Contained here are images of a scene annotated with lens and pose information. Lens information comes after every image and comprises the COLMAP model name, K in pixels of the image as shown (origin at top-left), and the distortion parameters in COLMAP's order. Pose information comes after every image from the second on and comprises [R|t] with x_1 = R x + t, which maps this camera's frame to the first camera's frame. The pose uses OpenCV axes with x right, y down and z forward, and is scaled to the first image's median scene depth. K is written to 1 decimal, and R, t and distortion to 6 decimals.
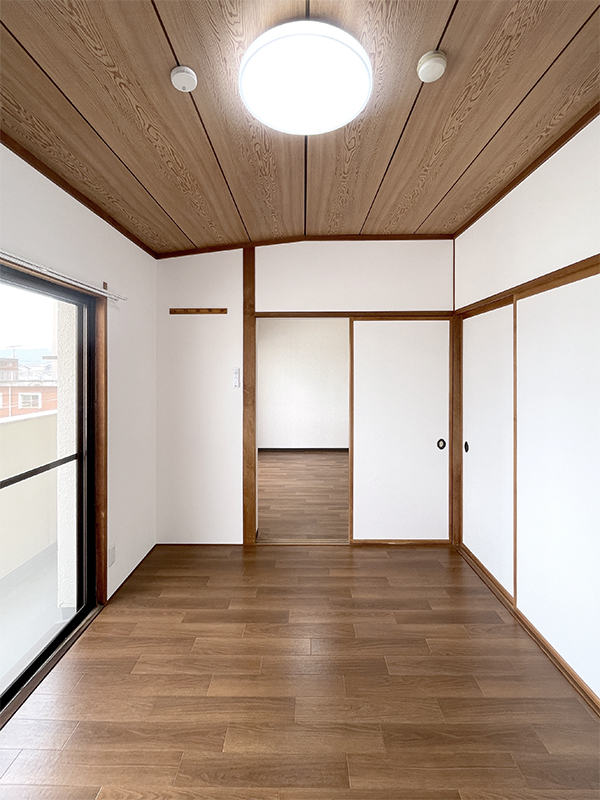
lens RADIAL K [[348.6, 0, 302.5], [0, 348.6, 369.8], [0, 0, 1]] dist [-0.000699, 0.000177]
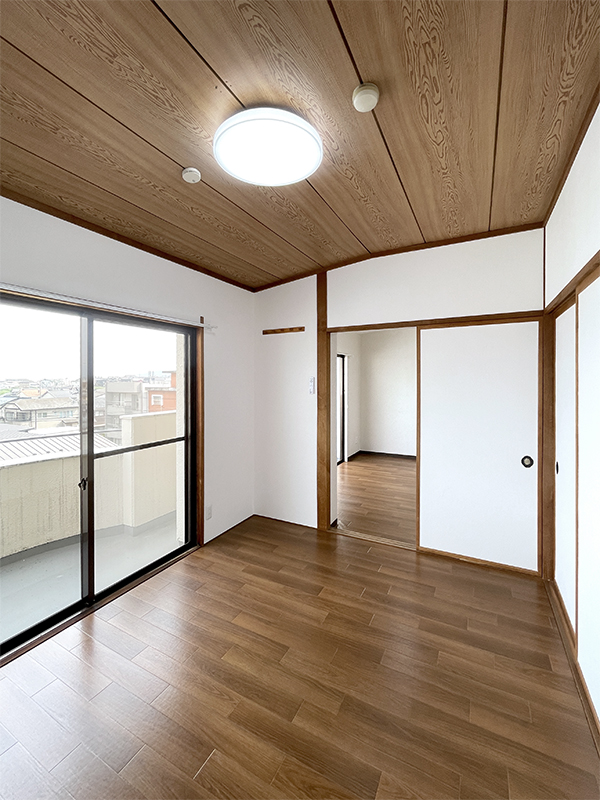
lens RADIAL K [[329.1, 0, 302.3], [0, 329.1, 378.8], [0, 0, 1]] dist [-0.001040, -0.000017]
pose [[0.893095, -0.003465, -0.449854, 0.299200], [0.003727, 0.999993, -0.000302, 0.001261], [0.449852, -0.001407, 0.893102, -0.002626]]
